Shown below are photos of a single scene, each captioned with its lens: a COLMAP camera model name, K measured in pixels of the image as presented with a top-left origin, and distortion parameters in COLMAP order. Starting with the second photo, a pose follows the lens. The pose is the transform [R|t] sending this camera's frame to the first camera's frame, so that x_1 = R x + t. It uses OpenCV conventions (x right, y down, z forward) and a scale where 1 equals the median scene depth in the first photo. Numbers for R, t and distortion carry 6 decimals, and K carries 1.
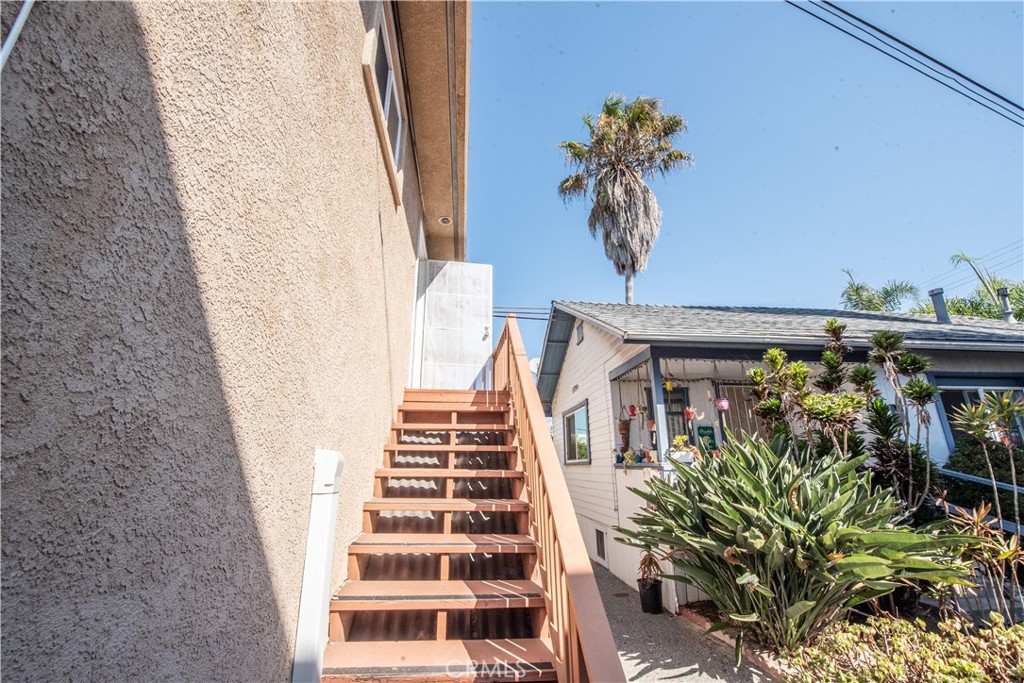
lens RADIAL K [[411.9, 0, 506.2], [0, 411.9, 345.9], [0, 0, 1]] dist [-0.014150, -0.000585]
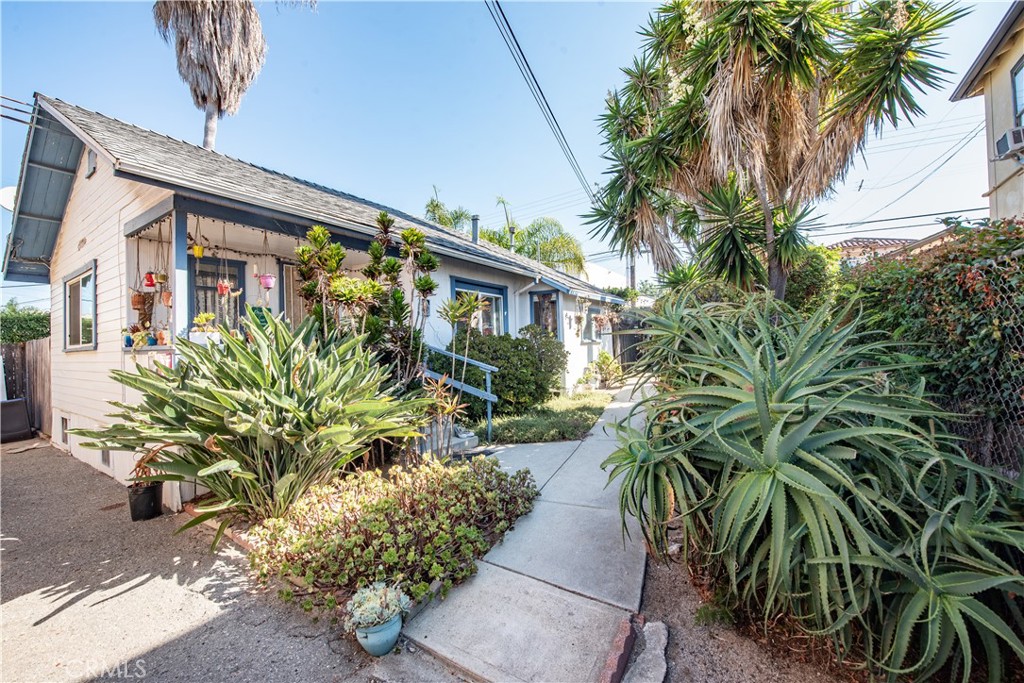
lens RADIAL K [[411.9, 0, 506.2], [0, 411.9, 345.9], [0, 0, 1]] dist [-0.014150, -0.000585]
pose [[0.644307, -0.002930, 0.764761, 0.178094], [-0.198556, 0.965060, 0.170980, 0.020980], [-0.738541, -0.262012, 0.621214, 0.027556]]
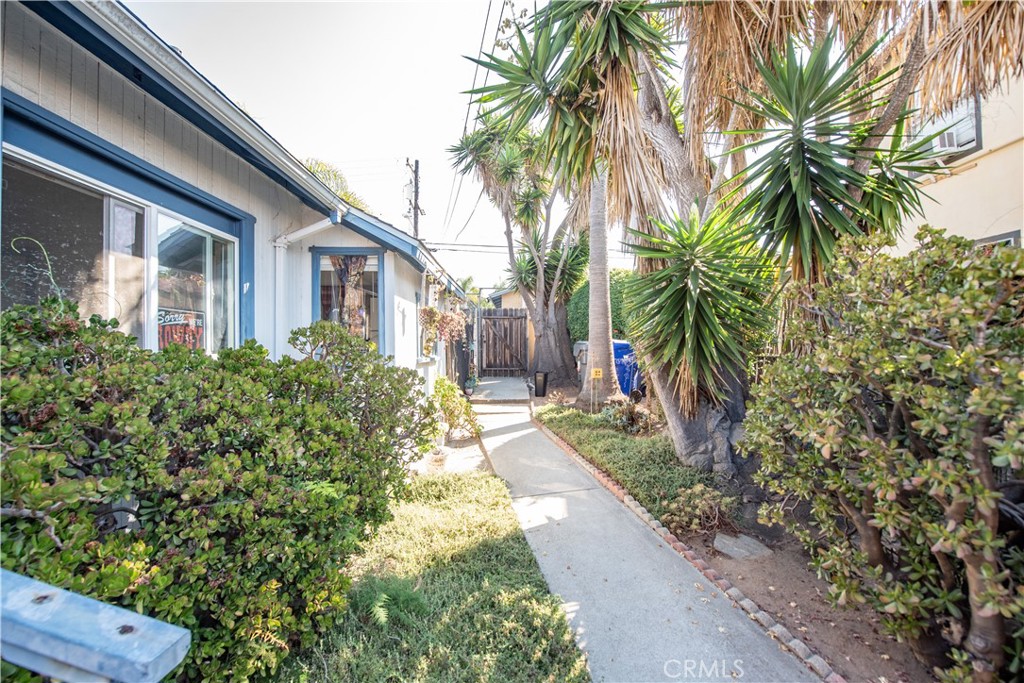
lens RADIAL K [[411.9, 0, 506.2], [0, 411.9, 345.9], [0, 0, 1]] dist [-0.014150, -0.000585]
pose [[0.126429, 0.016402, 0.991840, 0.812223], [-0.274779, 0.961317, 0.019128, 0.130752], [-0.953159, -0.274955, 0.126046, 0.558816]]
